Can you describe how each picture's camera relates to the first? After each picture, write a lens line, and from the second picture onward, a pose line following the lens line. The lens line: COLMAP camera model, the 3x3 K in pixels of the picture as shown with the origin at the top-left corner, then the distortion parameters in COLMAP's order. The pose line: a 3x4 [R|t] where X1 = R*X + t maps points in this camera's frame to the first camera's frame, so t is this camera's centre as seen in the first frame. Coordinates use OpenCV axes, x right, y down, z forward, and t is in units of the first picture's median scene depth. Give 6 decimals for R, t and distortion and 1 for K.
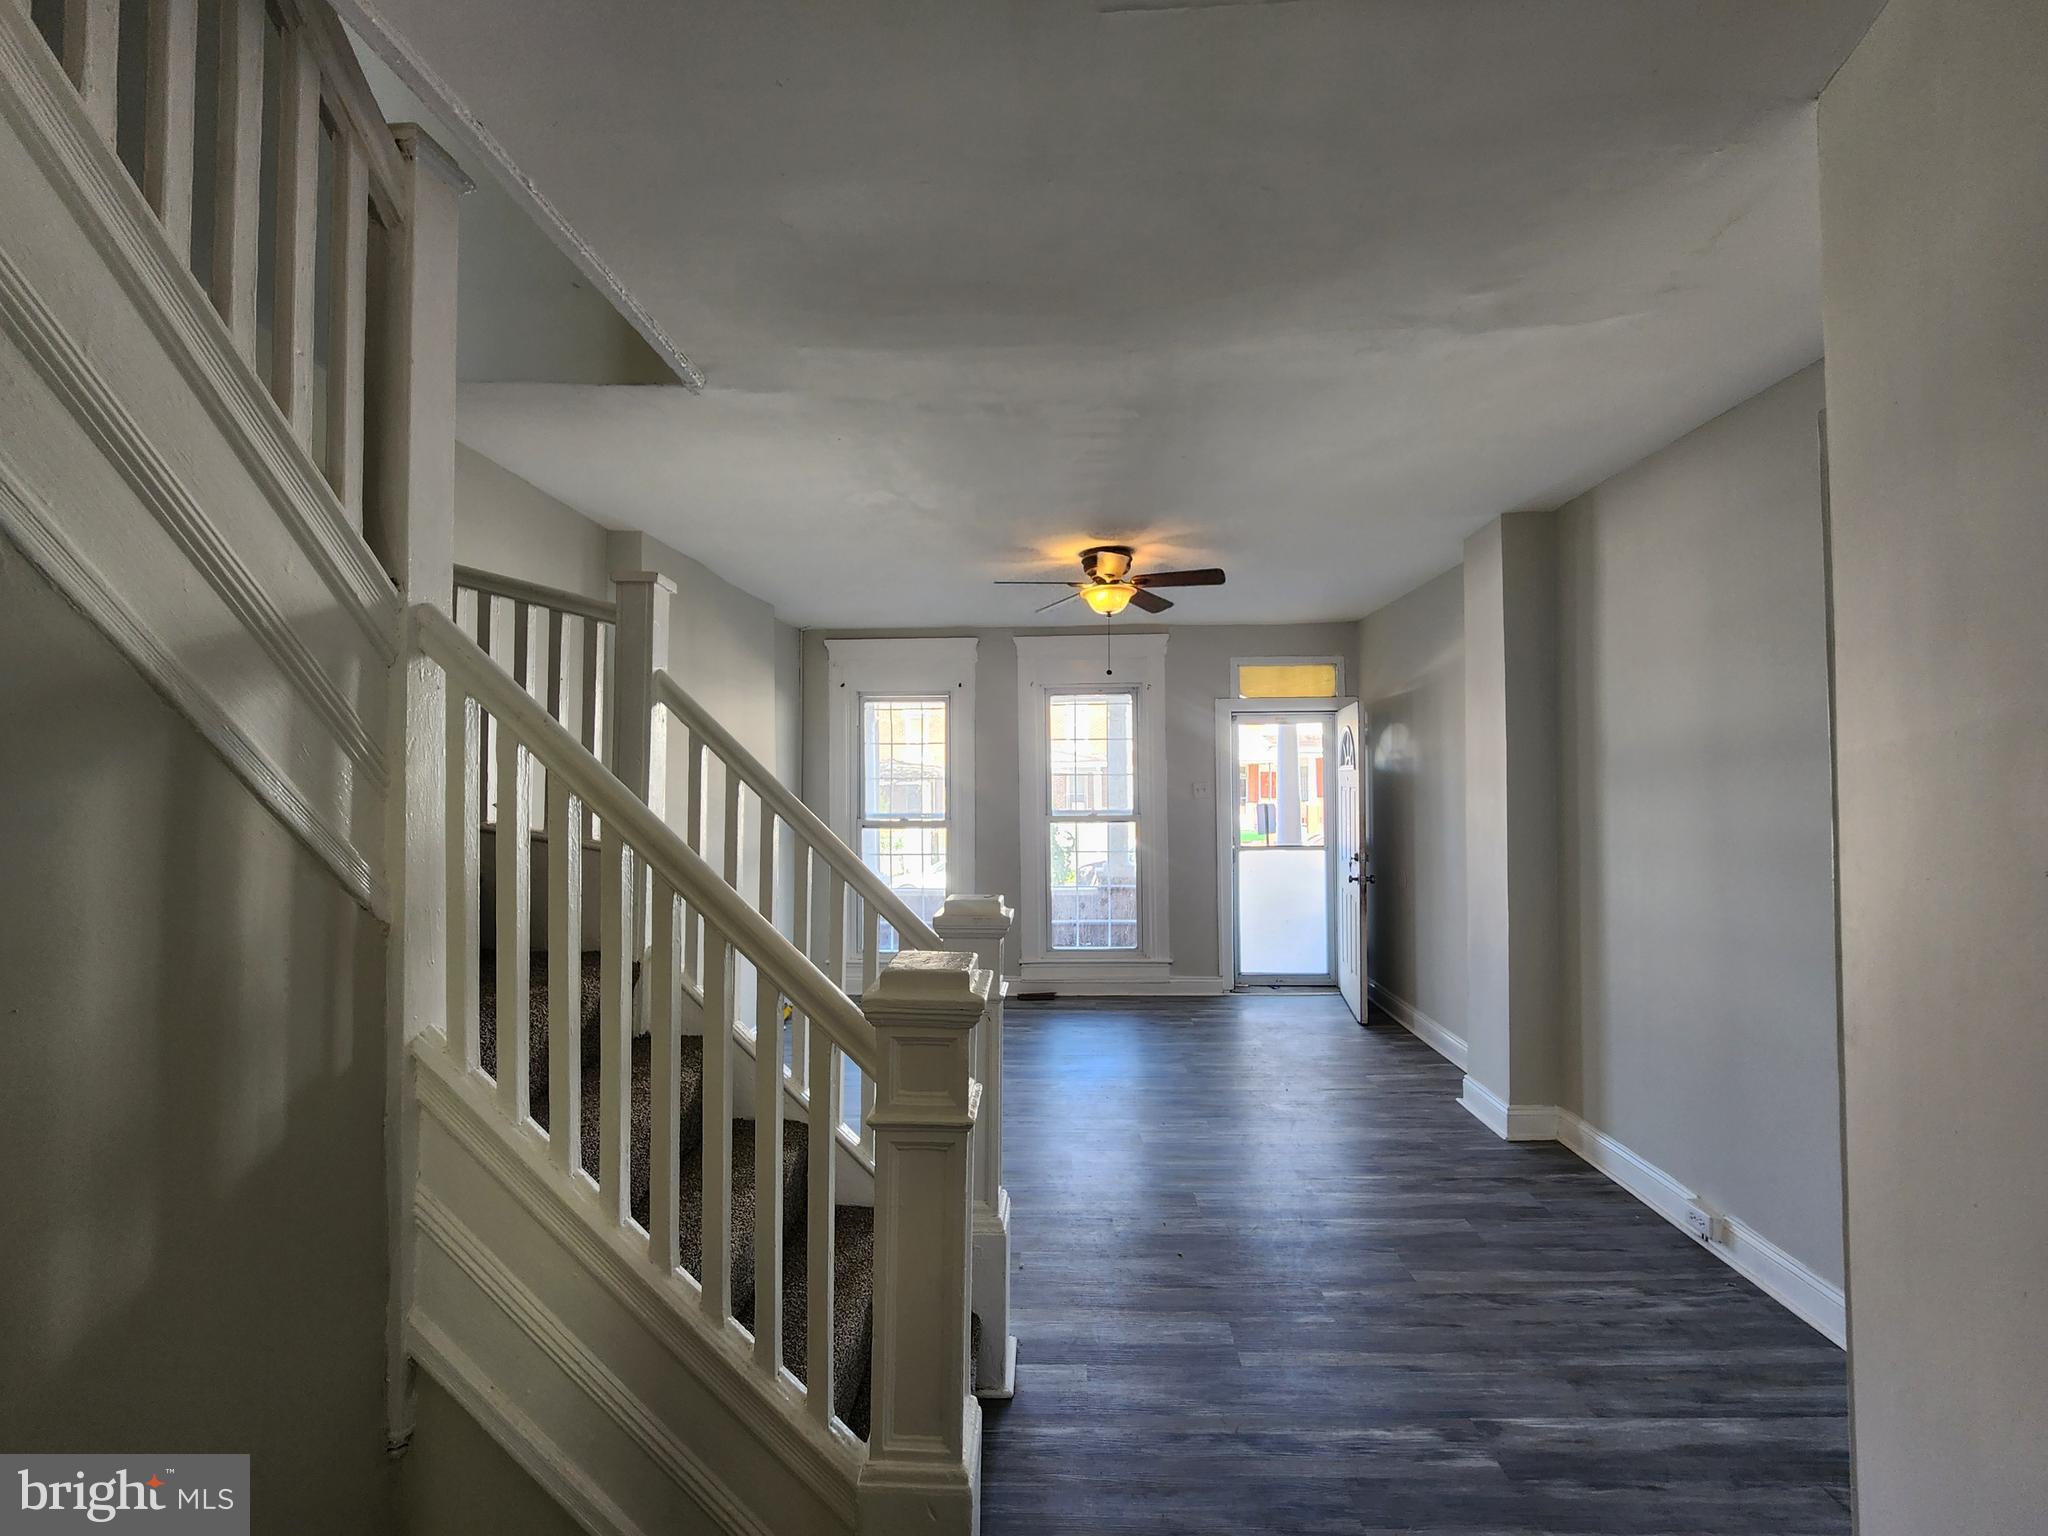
lens RADIAL K [[843.5, 0, 1033.0], [0, 843.5, 761.2], [0, 0, 1]] dist [-0.003030, -0.001311]
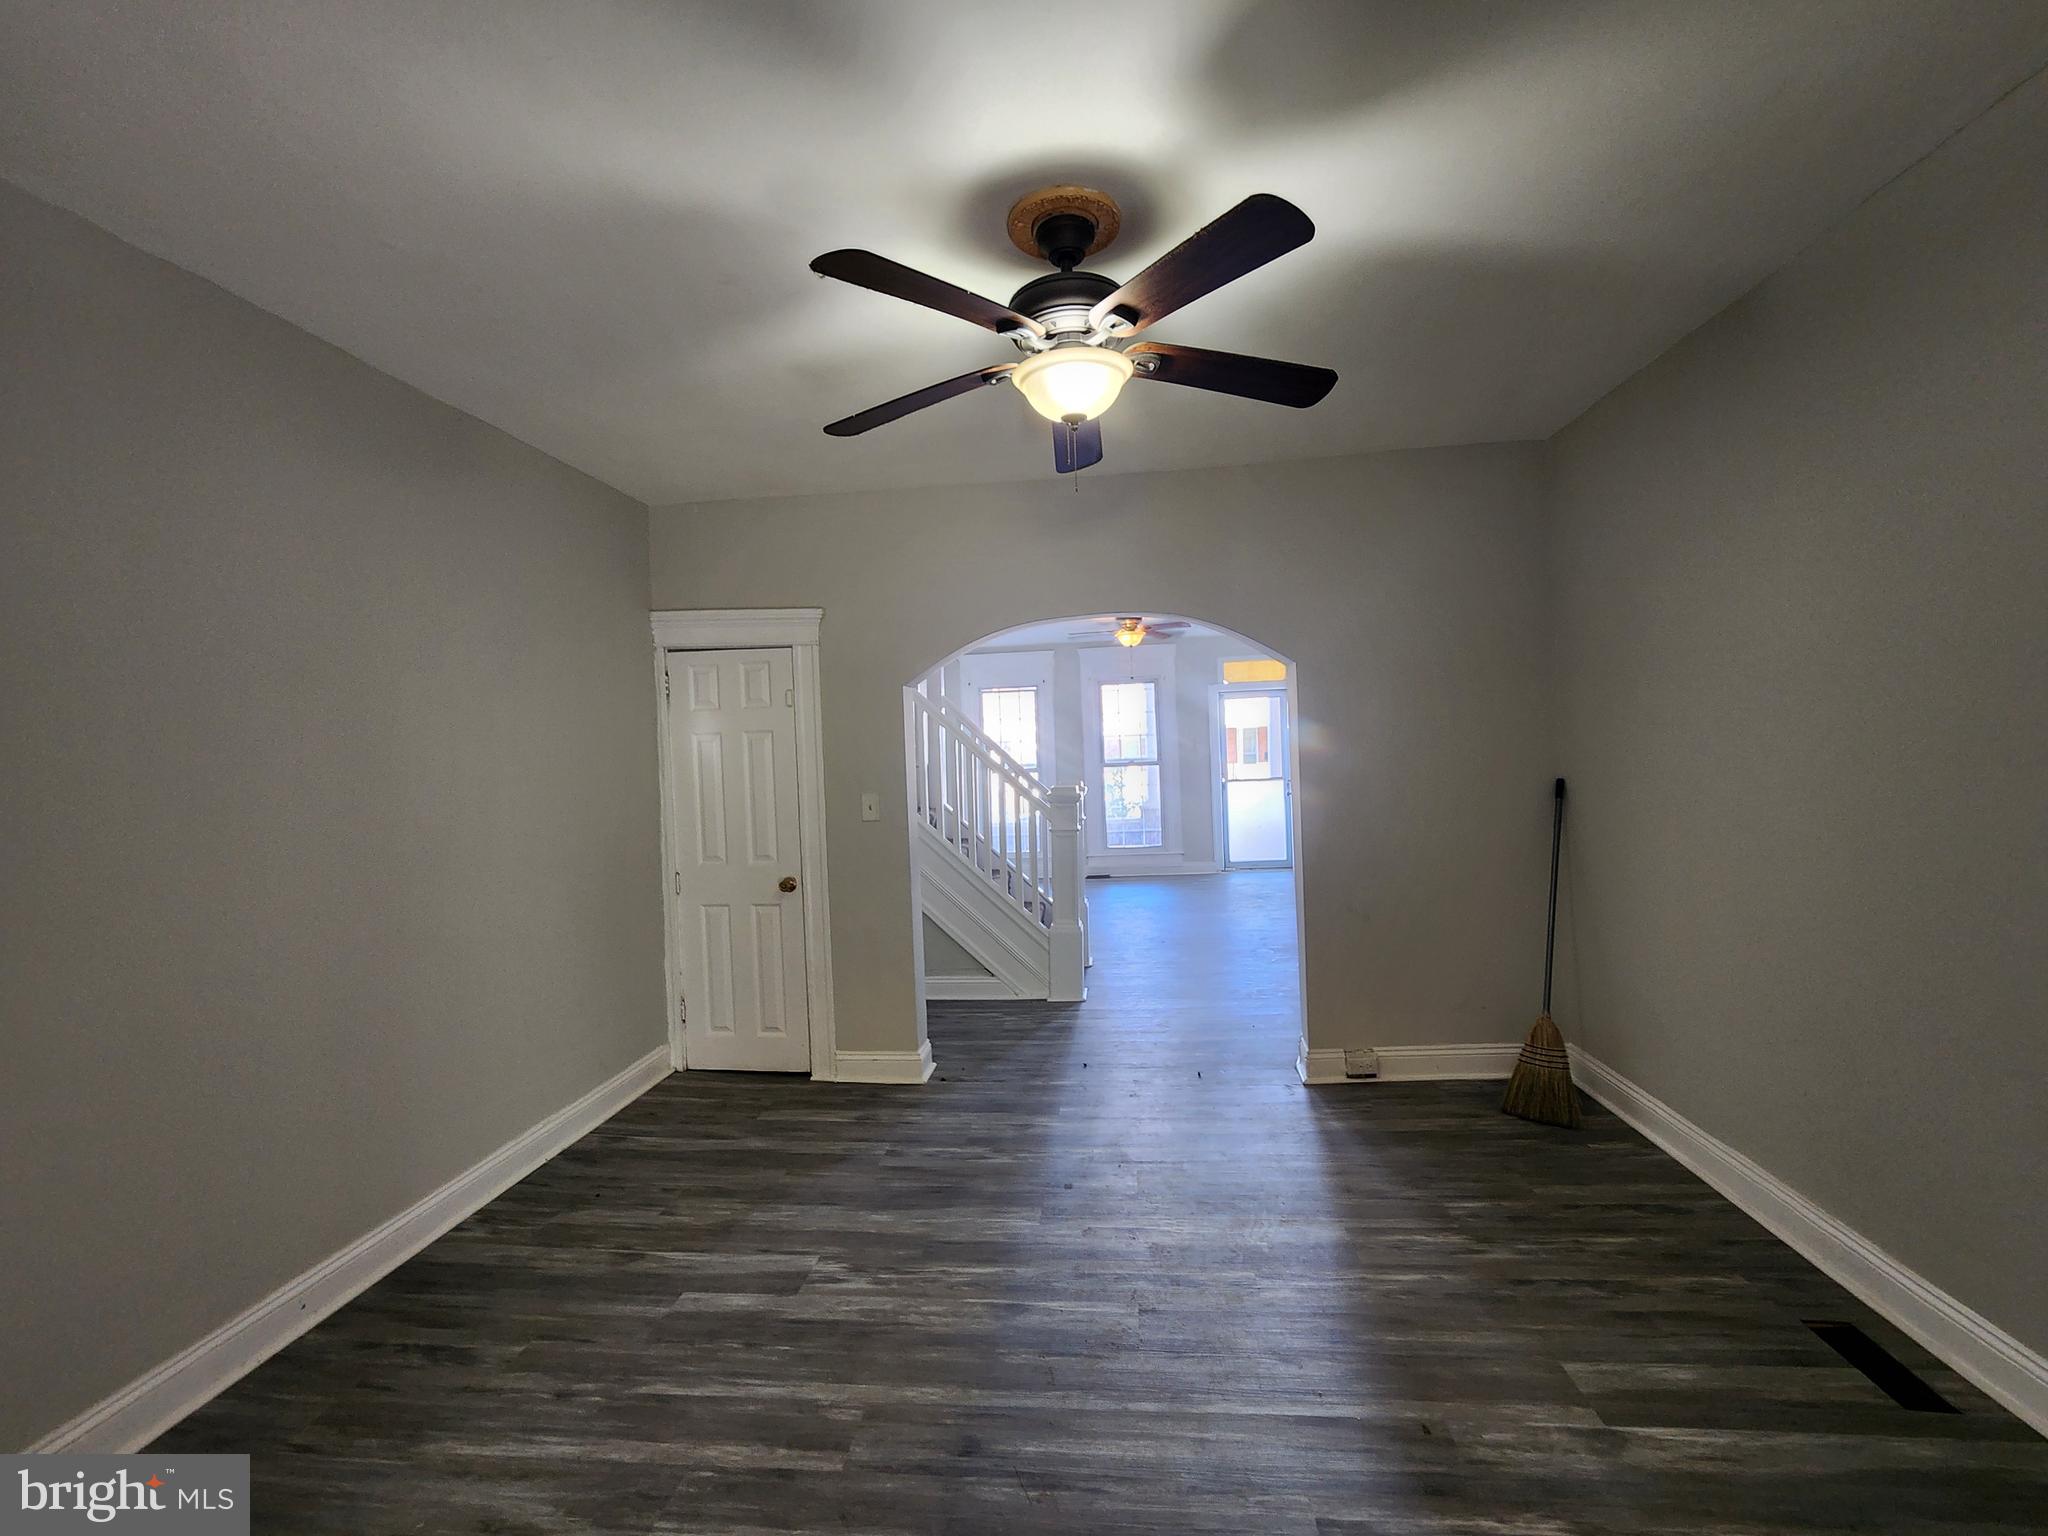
lens RADIAL K [[843.5, 0, 1033.5], [0, 843.5, 770.5], [0, 0, 1]] dist [-0.003030, -0.001311]
pose [[0.997256, -0.023692, -0.070134, -0.000407], [0.026324, 0.998974, 0.036843, 0.019046], [0.069189, -0.038588, 0.996857, -0.569604]]
